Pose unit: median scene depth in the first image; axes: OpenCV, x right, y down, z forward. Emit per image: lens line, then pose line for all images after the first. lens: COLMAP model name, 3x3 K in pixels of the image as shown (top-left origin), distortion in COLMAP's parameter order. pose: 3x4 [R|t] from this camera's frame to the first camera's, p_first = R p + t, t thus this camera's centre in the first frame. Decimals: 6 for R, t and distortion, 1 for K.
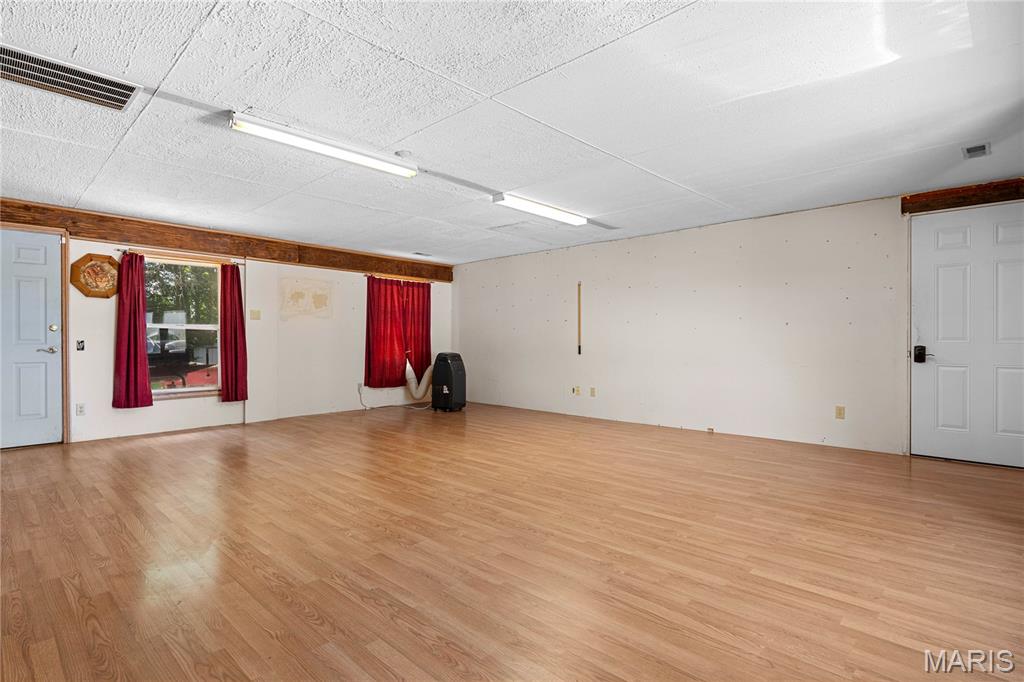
lens RADIAL K [[521.5, 0, 516.5], [0, 521.5, 340.7], [0, 0, 1]] dist [0.006896, 0.000013]
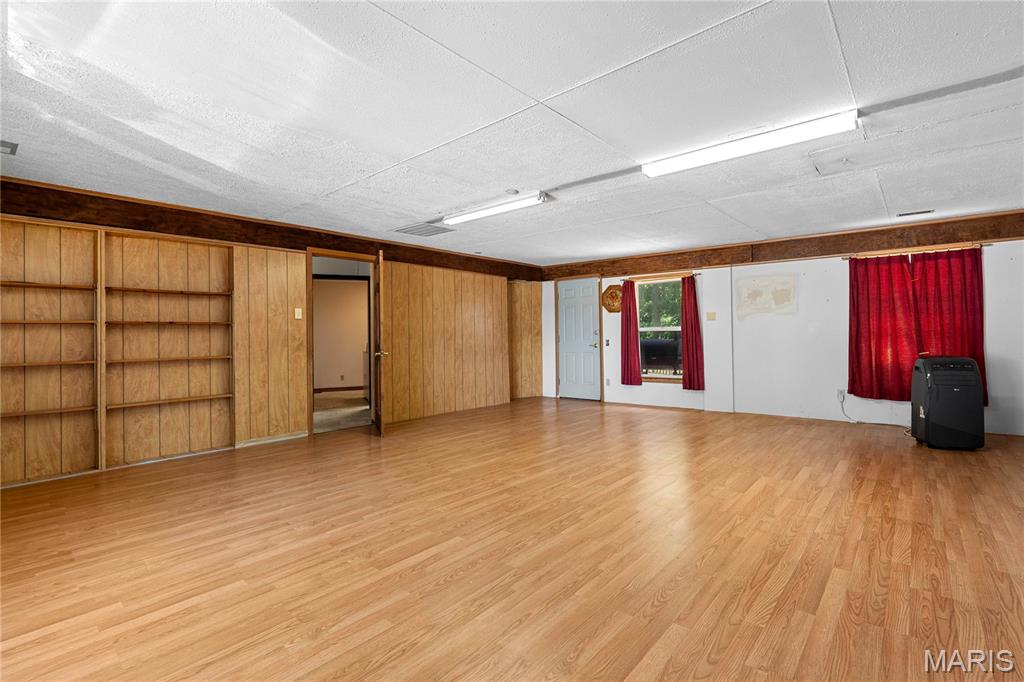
lens RADIAL K [[461.3, 0, 513.8], [0, 461.3, 335.8], [0, 0, 1]] dist [0.002546, 0.000073]
pose [[0.047839, -0.005570, -0.998840, 0.611236], [0.010793, 0.999929, -0.005059, -0.008824], [0.998797, -0.010538, 0.047895, 0.664948]]
